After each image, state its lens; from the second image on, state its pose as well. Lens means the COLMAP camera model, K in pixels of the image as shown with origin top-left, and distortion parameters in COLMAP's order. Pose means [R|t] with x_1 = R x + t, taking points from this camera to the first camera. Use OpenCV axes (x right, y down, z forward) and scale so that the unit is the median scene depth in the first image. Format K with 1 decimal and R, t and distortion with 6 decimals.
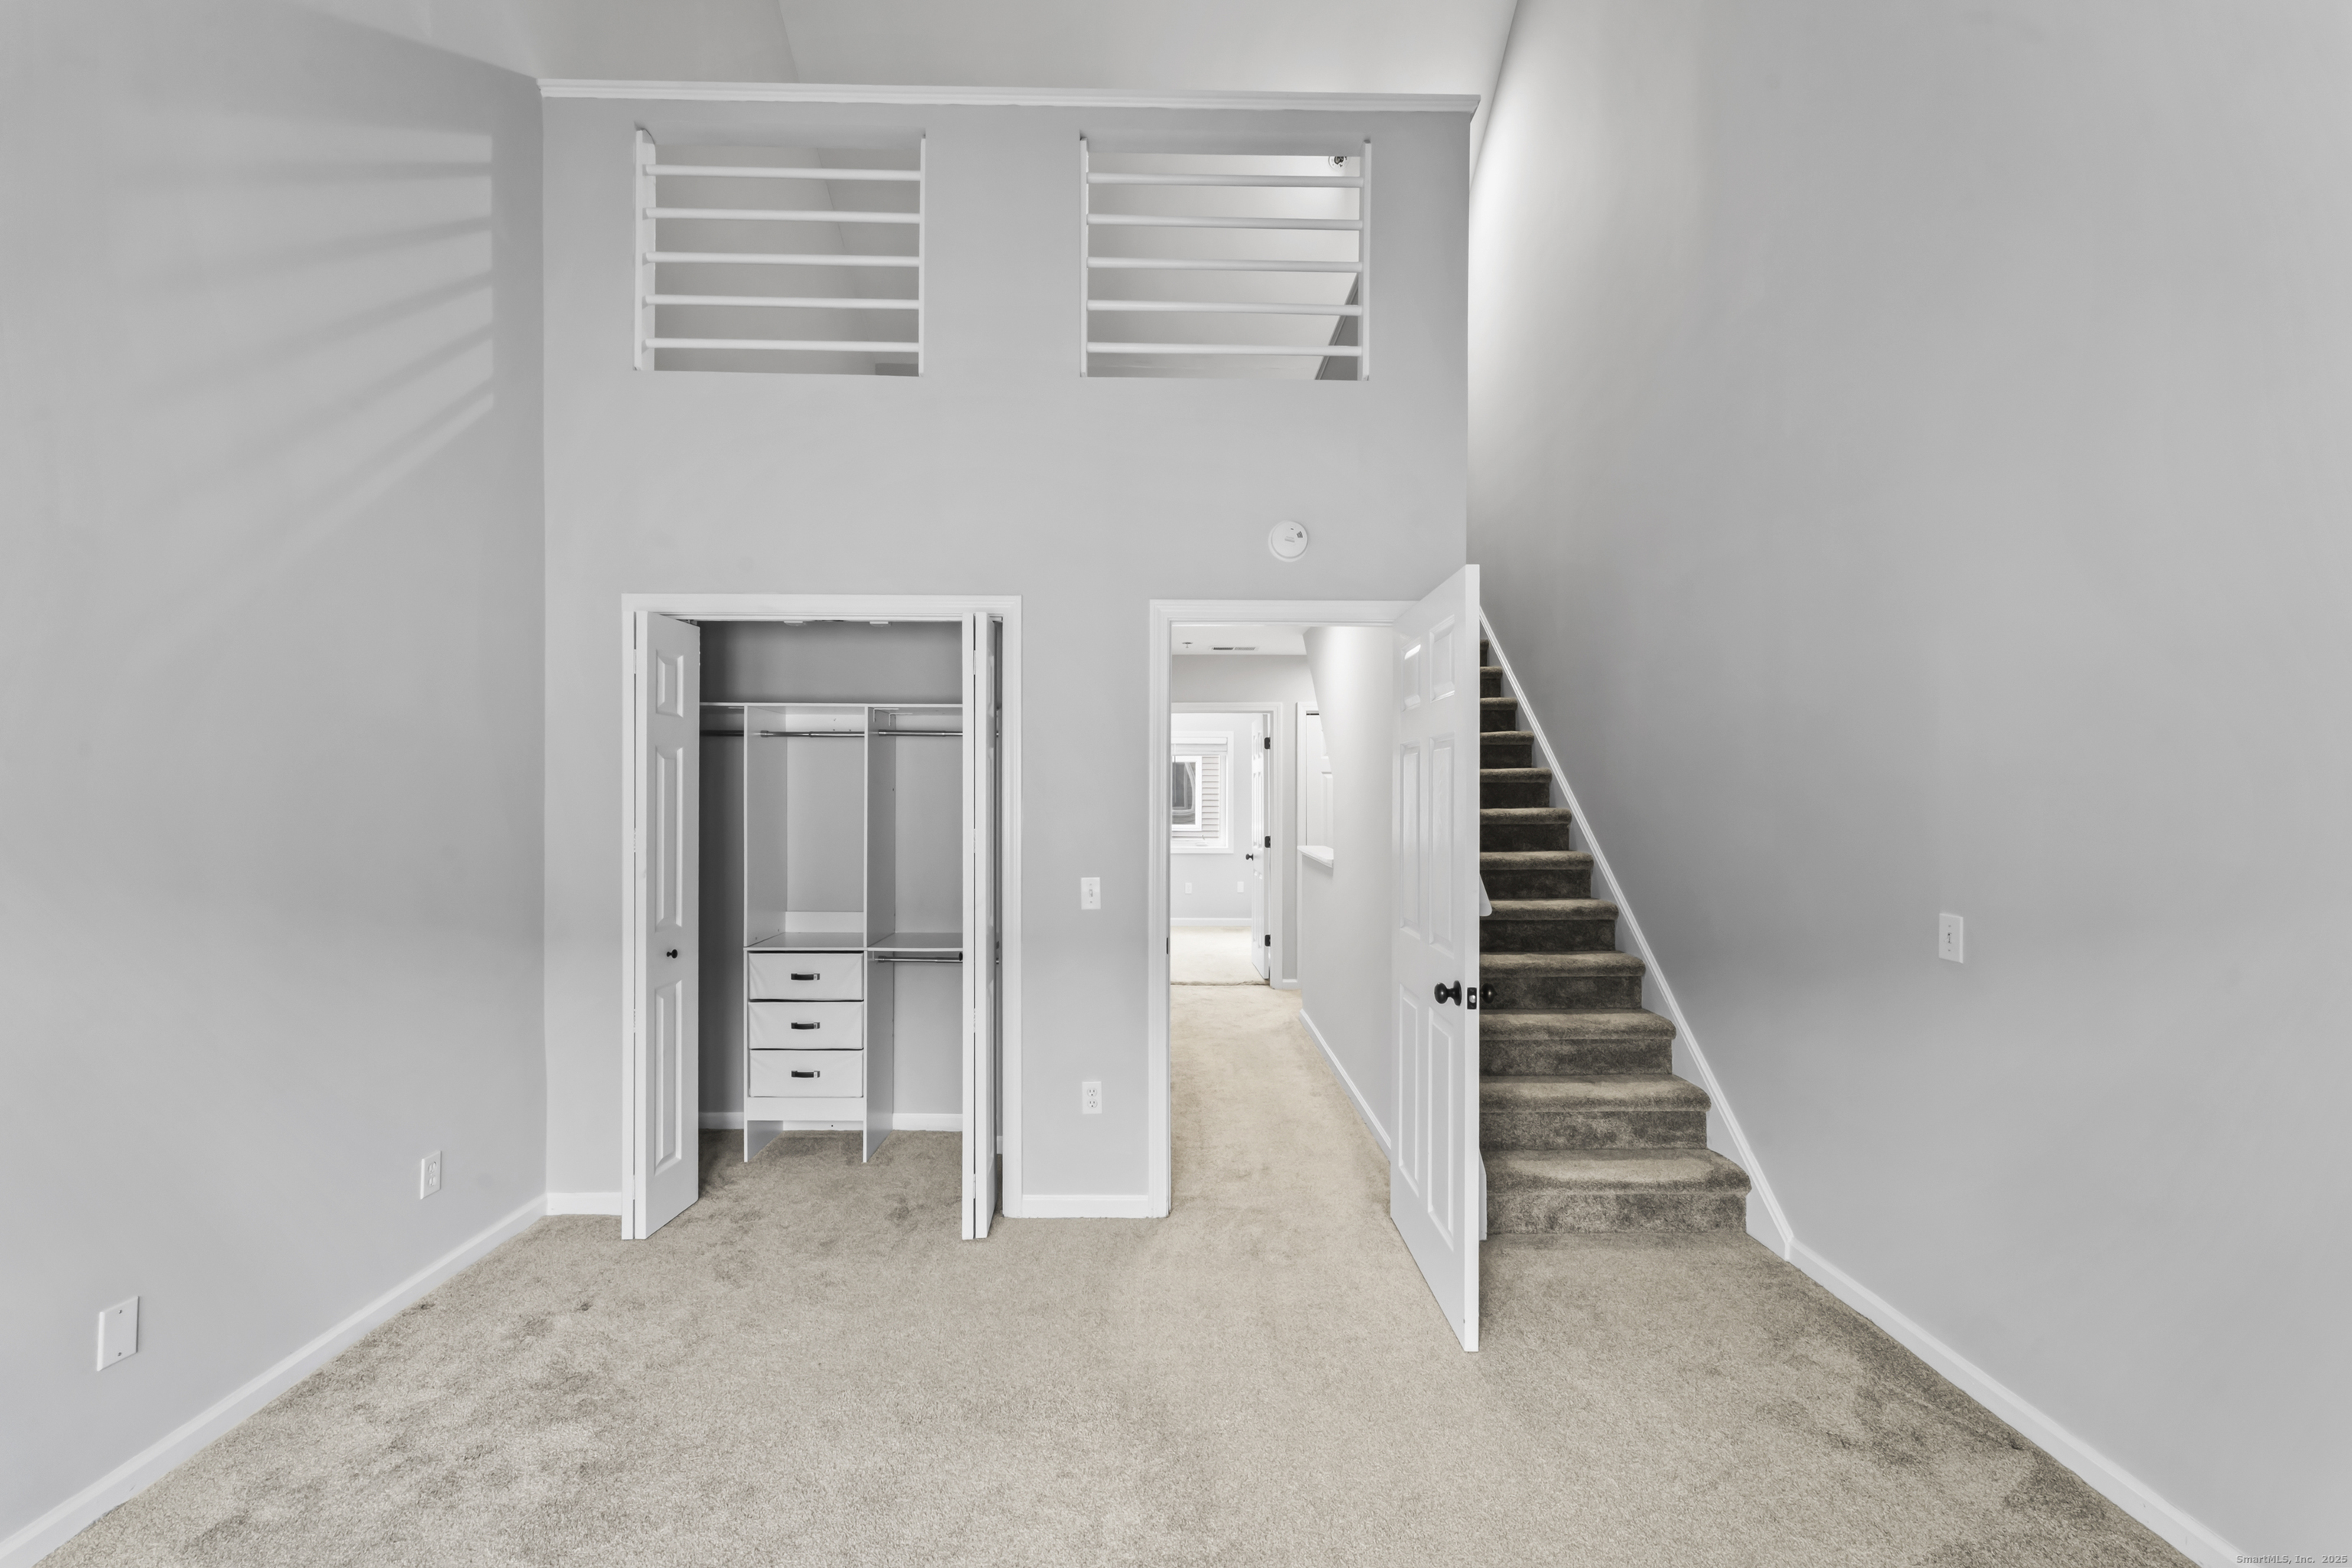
lens RADIAL K [[960.2, 0, 1179.4], [0, 960.2, 793.8], [0, 0, 1]] dist [0.002278, 0.000005]
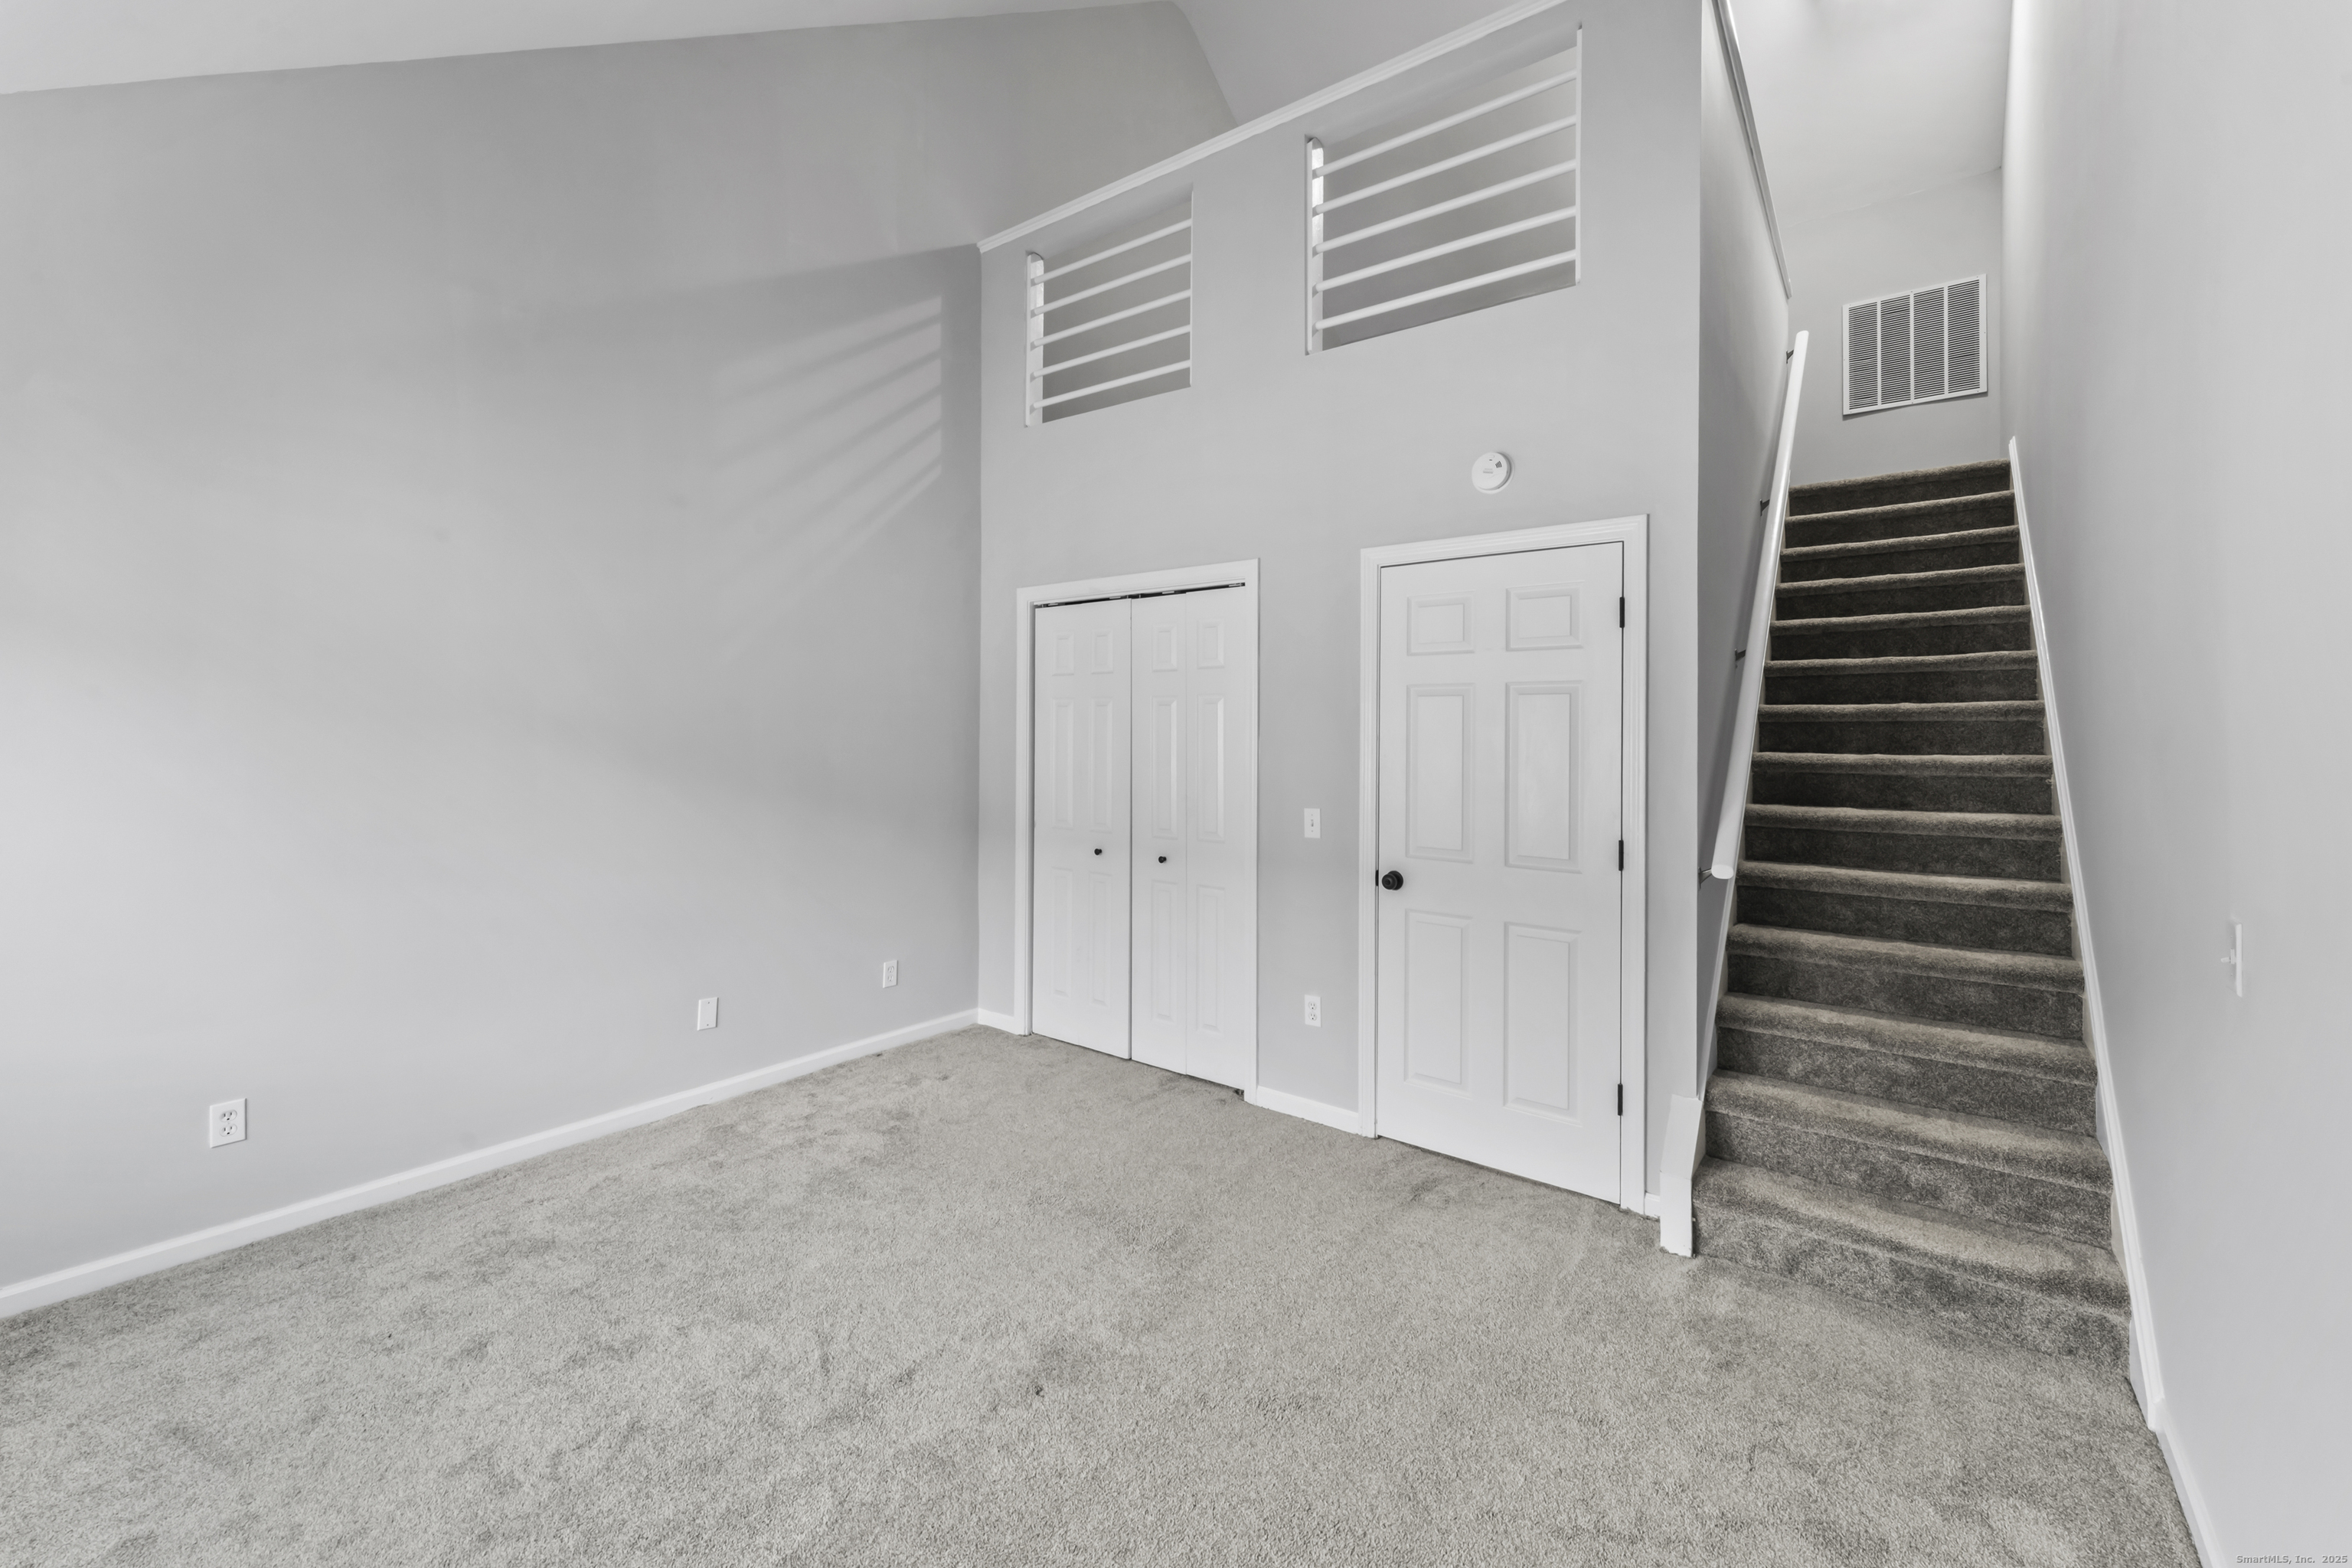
lens RADIAL K [[969.1, 0, 1179.1], [0, 969.1, 721.7], [0, 0, 1]] dist [0.001200, 0.000342]
pose [[0.786875, -0.004397, -0.617096, 0.472693], [-0.004309, 0.999911, -0.012620, 0.002722], [0.617097, 0.012589, 0.786786, 0.037459]]
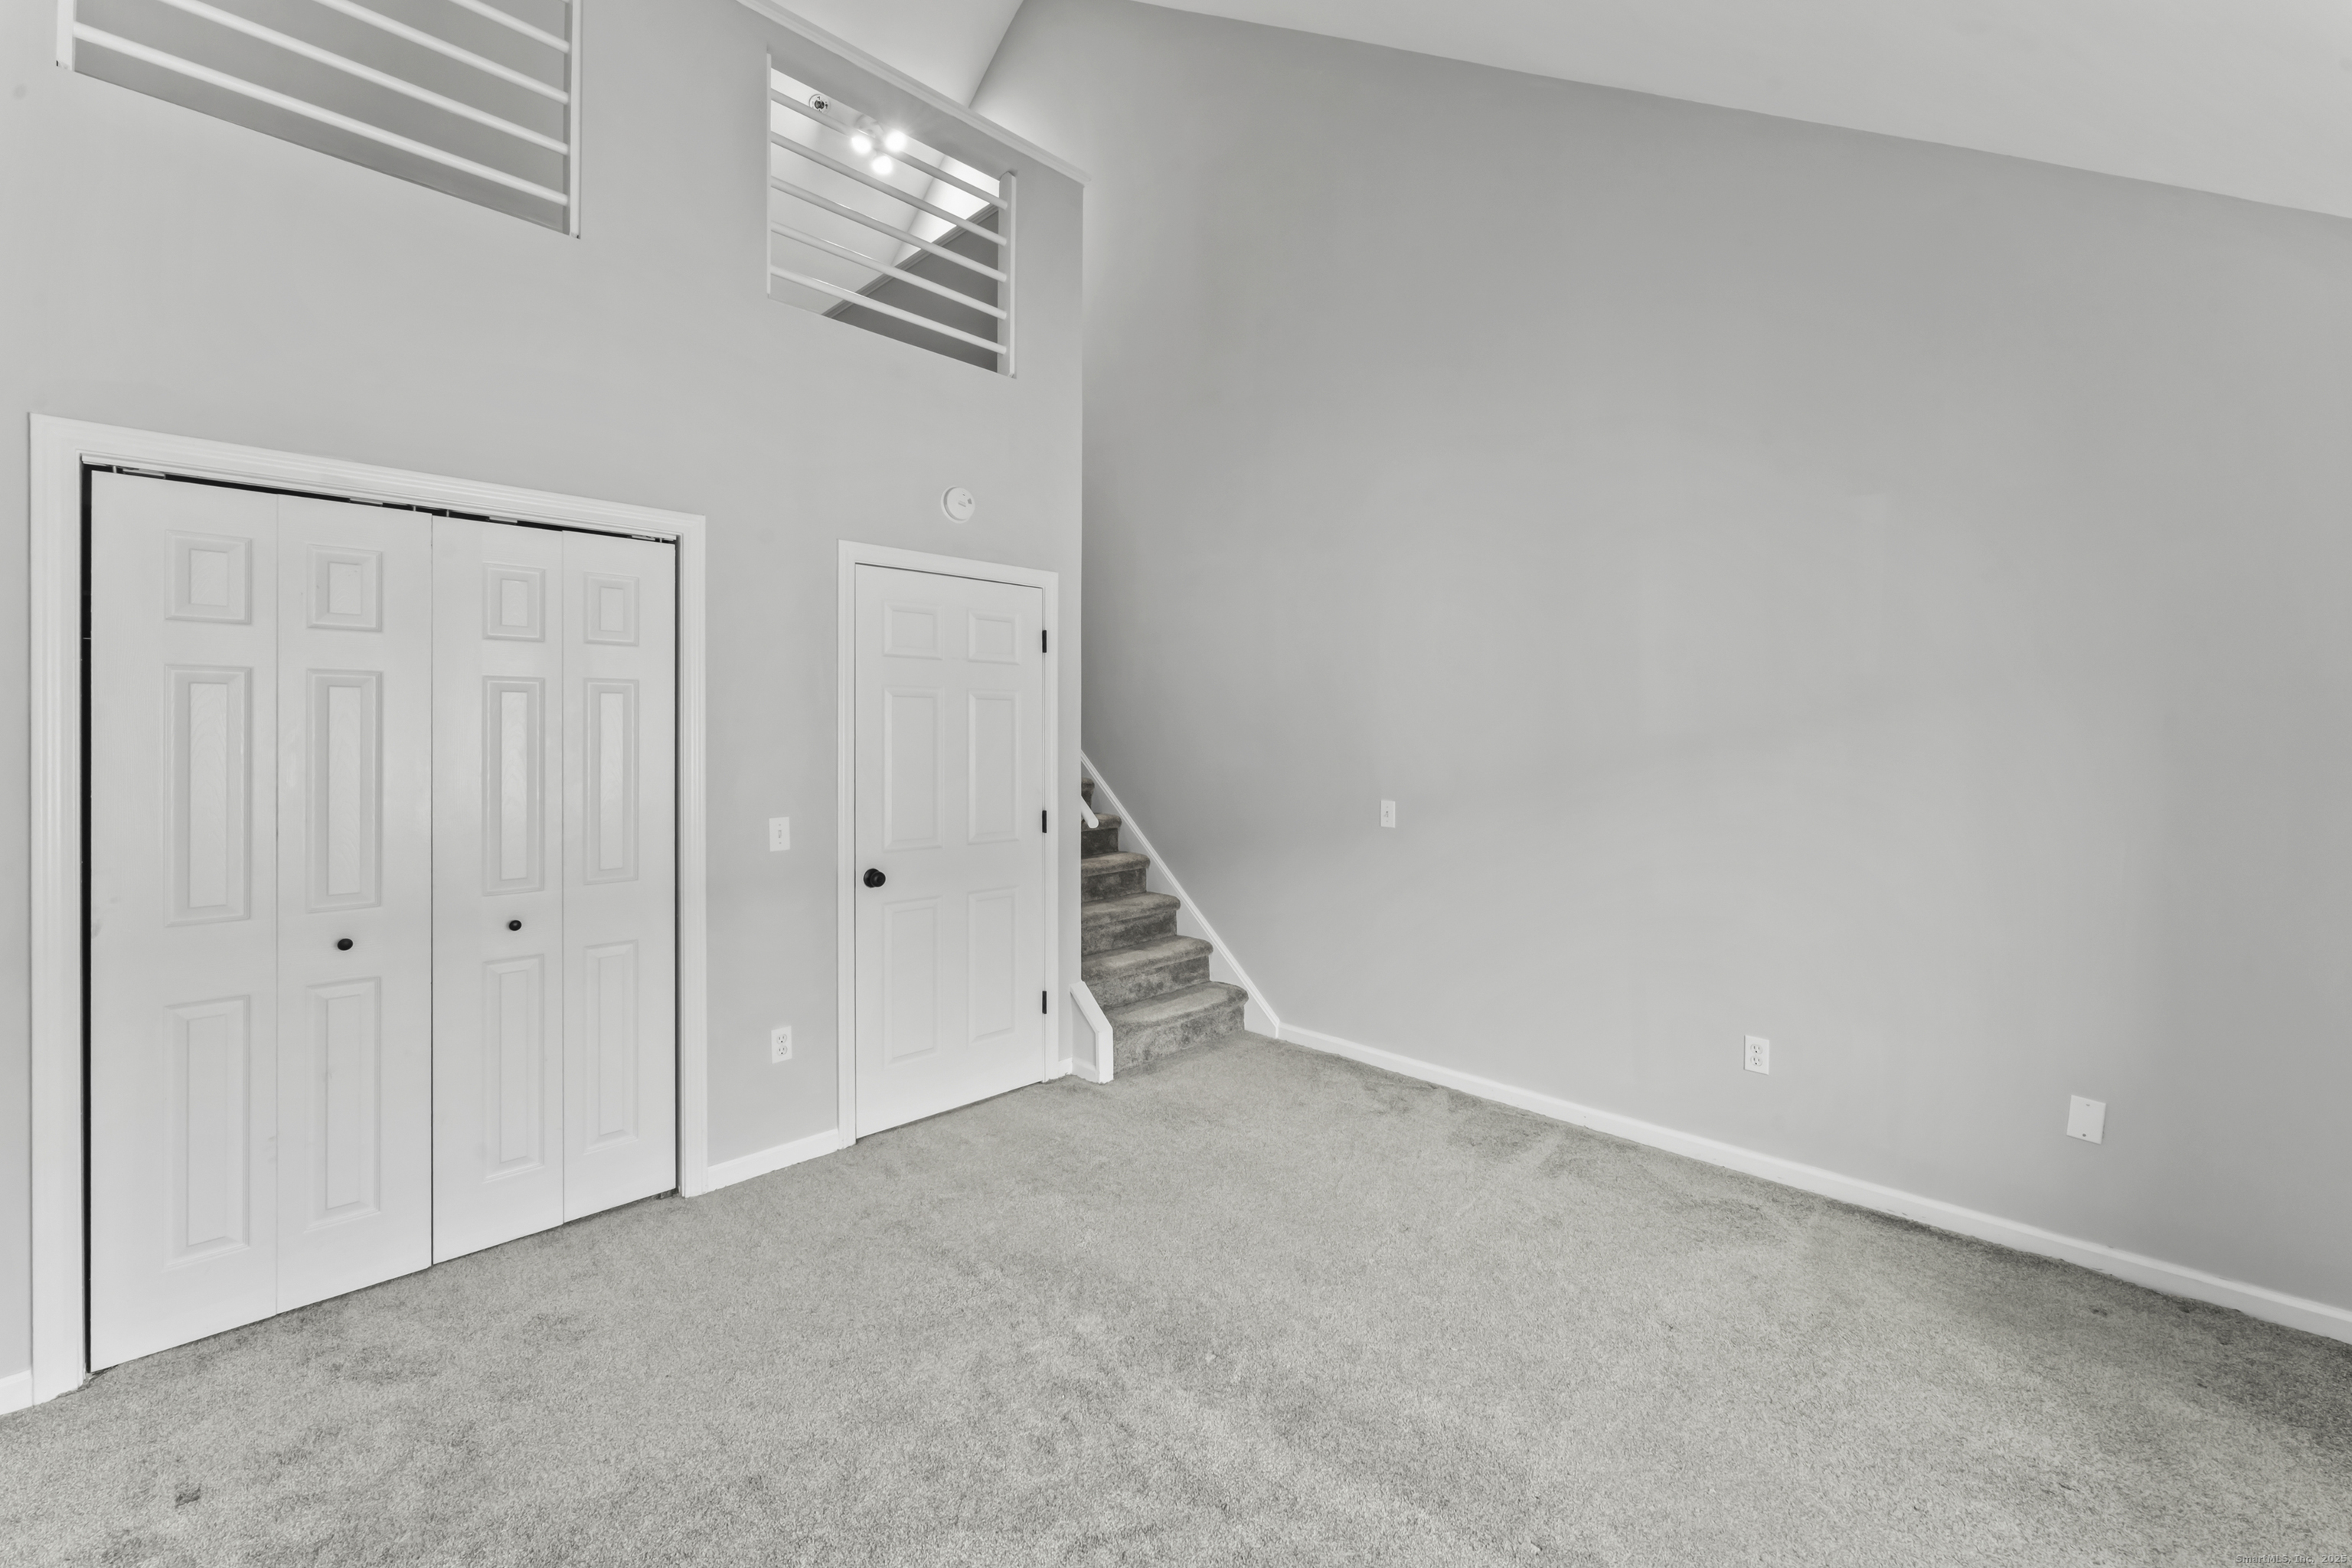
lens RADIAL K [[951.5, 0, 1184.0], [0, 951.5, 731.0], [0, 0, 1]] dist [0.010010, -0.000111]
pose [[0.713012, -0.001978, 0.701149, -0.479301], [0.001155, 0.999998, 0.001646, -0.001818], [-0.701151, -0.000364, 0.713013, 0.027955]]
